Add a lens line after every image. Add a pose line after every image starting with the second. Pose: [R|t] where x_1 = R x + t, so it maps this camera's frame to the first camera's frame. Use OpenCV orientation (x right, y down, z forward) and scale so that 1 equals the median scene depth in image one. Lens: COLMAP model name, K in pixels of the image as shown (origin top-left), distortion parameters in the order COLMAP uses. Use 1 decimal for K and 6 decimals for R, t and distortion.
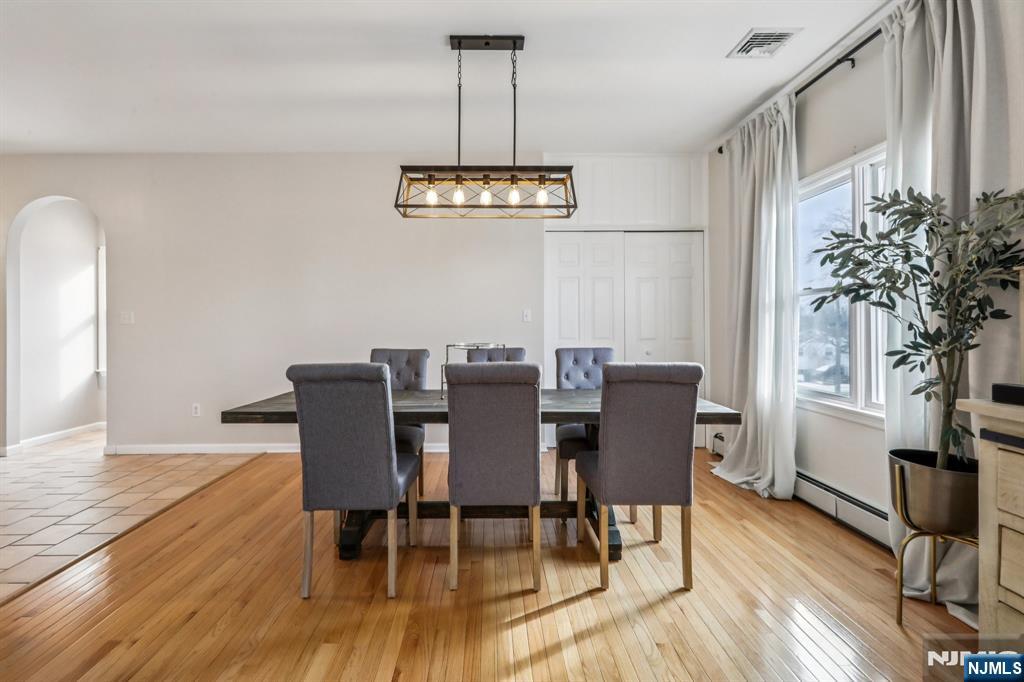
lens RADIAL K [[466.6, 0, 498.0], [0, 466.6, 326.0], [0, 0, 1]] dist [-0.000239, 0.001780]
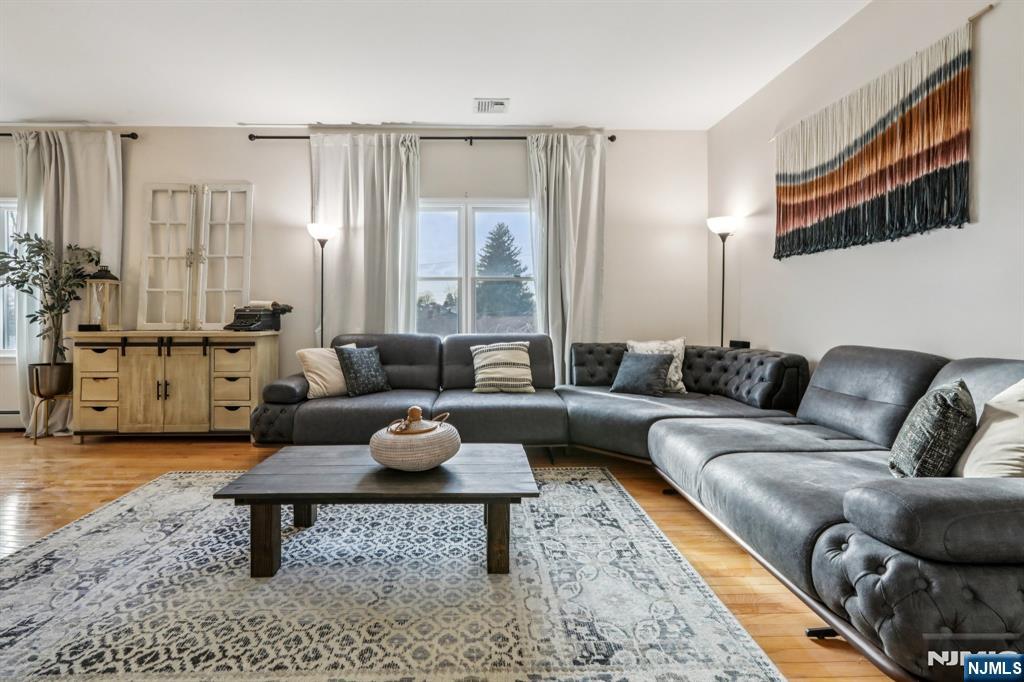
lens RADIAL K [[466.6, 0, 475.9], [0, 466.6, 312.6], [0, 0, 1]] dist [-0.000239, 0.001780]
pose [[-0.024251, 0.003436, 0.999700, -1.211451], [0.001986, 0.999992, -0.003389, 0.054697], [-0.999704, 0.001903, -0.024257, -0.870218]]
